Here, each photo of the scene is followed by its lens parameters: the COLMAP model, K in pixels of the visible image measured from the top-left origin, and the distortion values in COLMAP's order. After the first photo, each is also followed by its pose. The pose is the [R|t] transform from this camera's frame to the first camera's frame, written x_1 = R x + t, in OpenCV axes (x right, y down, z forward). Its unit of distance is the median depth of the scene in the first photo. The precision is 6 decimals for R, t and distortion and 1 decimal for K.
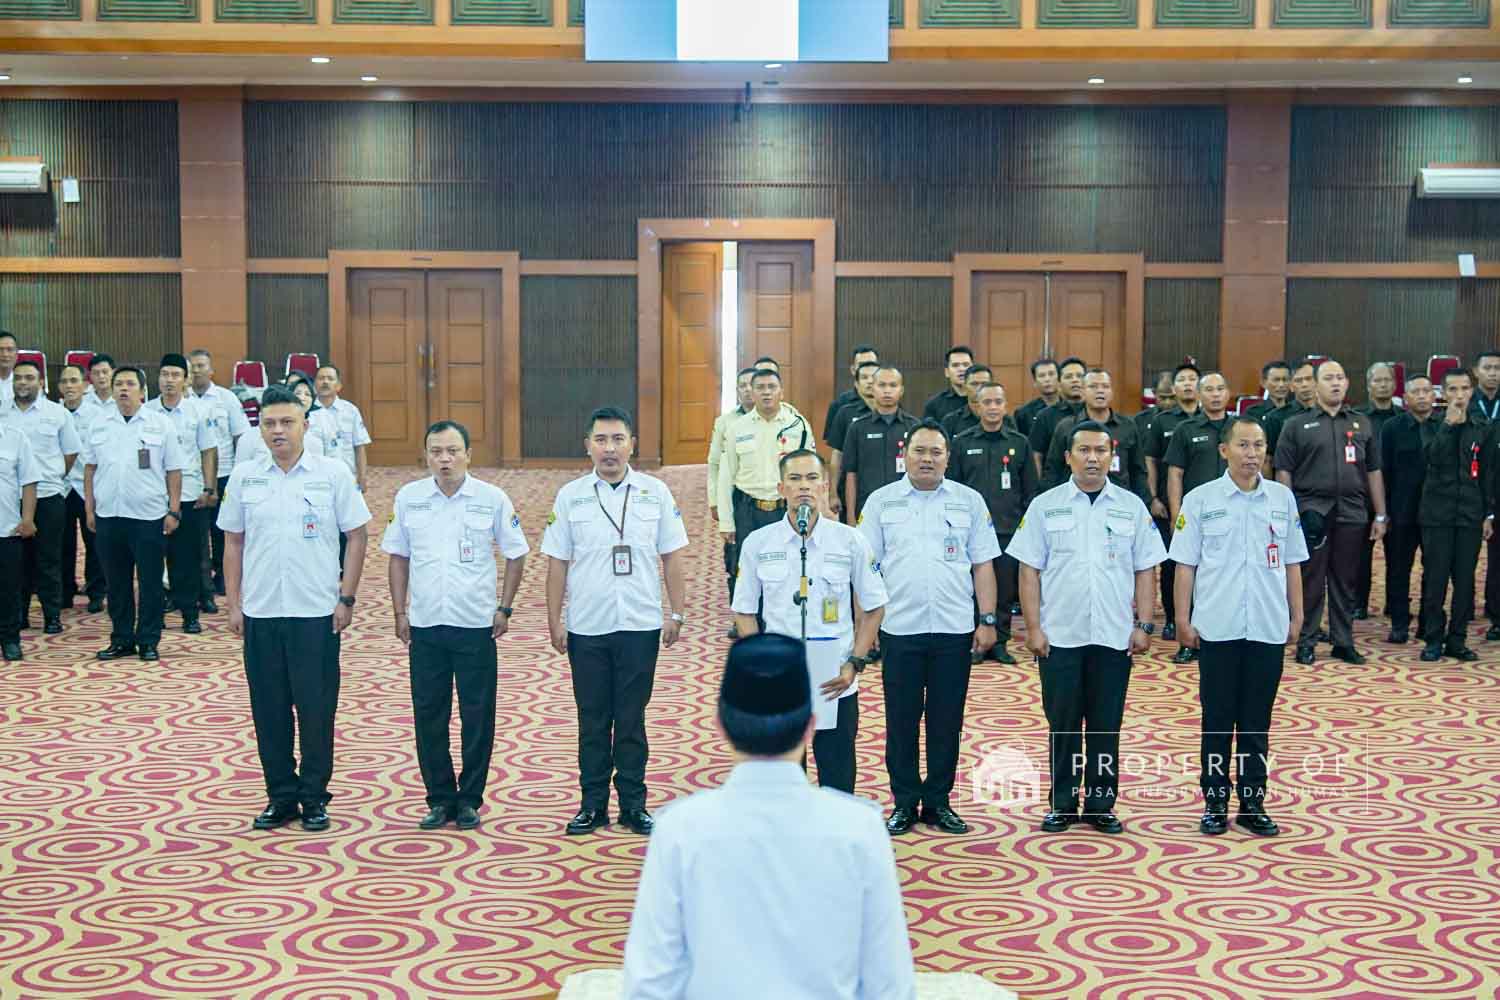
lens RADIAL K [[2460.5, 0, 750.0], [0, 2460.5, 500.0], [0, 0, 1]] dist [0.002846, 0.086415]
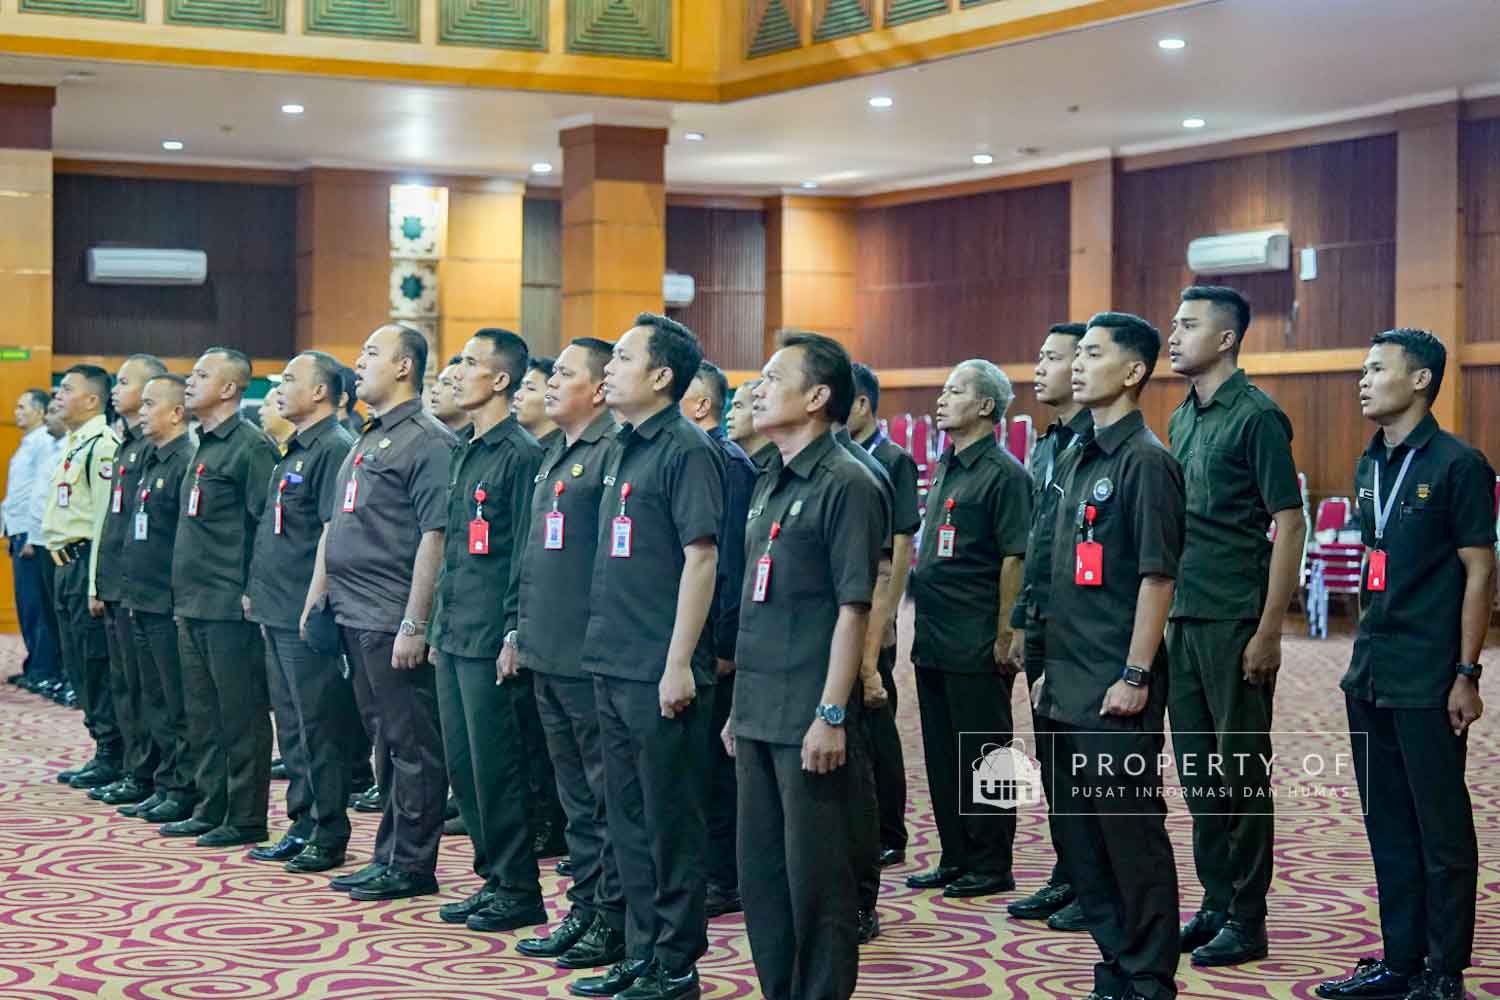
lens RADIAL K [[2997.4, 0, 750.0], [0, 2997.4, 500.0], [0, 0, 1]] dist [0.006944, 0.236046]
pose [[0.461048, 0.009304, -0.887326, 0.468352], [-0.095113, 0.994703, -0.038991, -0.000403], [0.882263, 0.102373, 0.459491, 0.429151]]
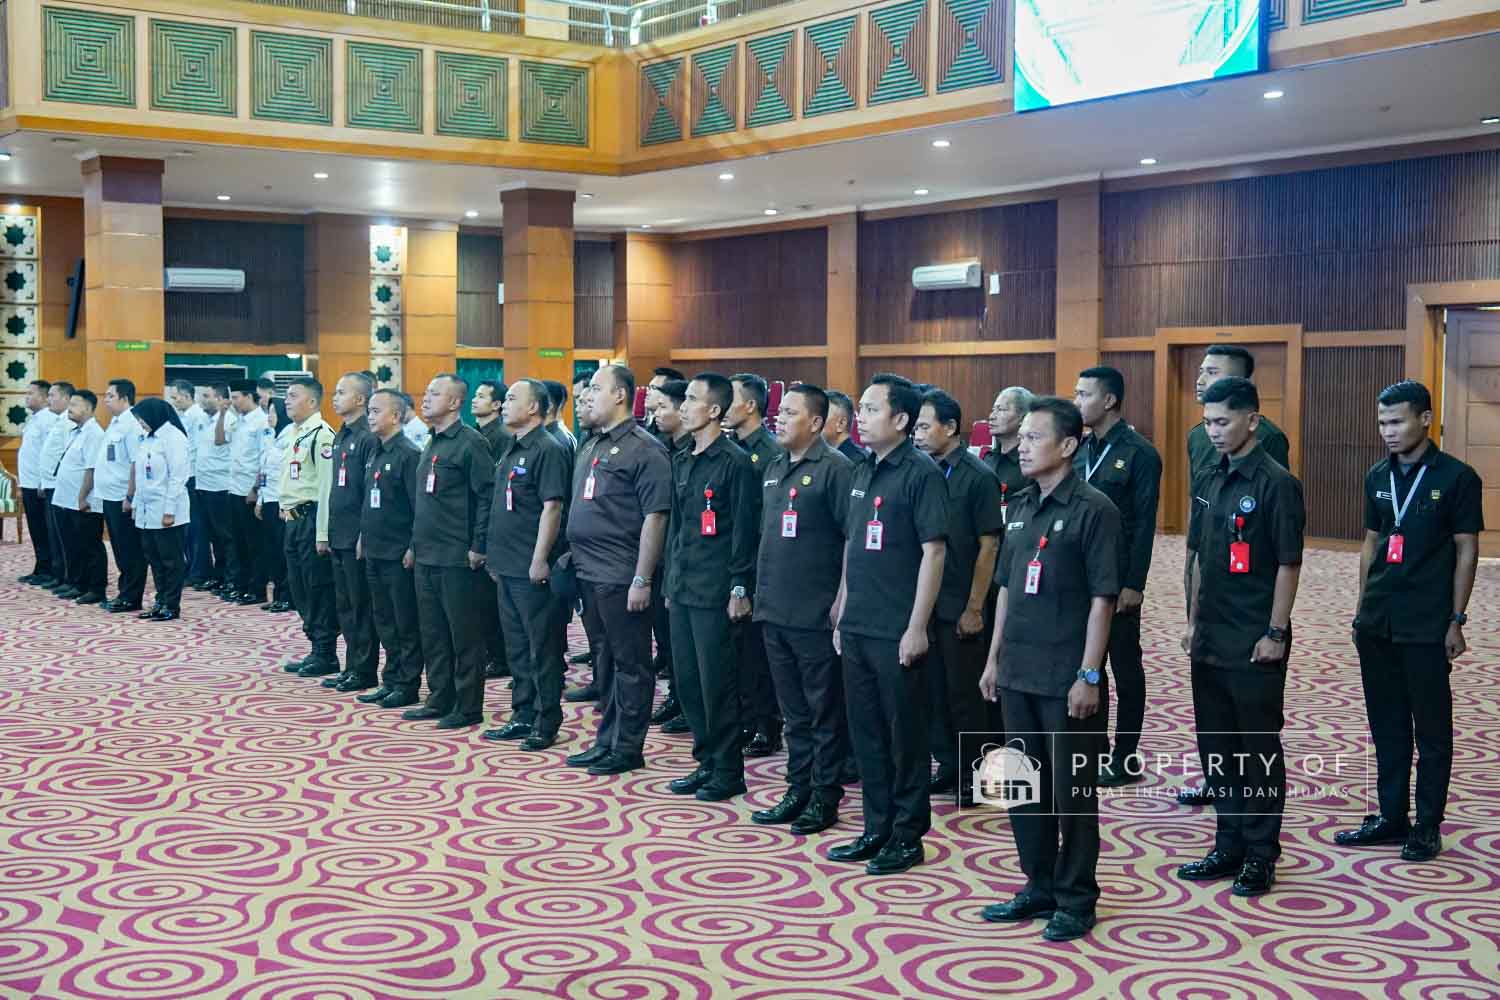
lens RADIAL K [[1903.3, 0, 750.0], [0, 1903.3, 500.0], [0, 0, 1]] dist [0.011978, -0.027891]
pose [[0.571848, 0.044386, -0.819158, 0.405392], [-0.084215, 0.996436, -0.004798, -0.008950], [0.816025, 0.071730, 0.573548, 0.392166]]
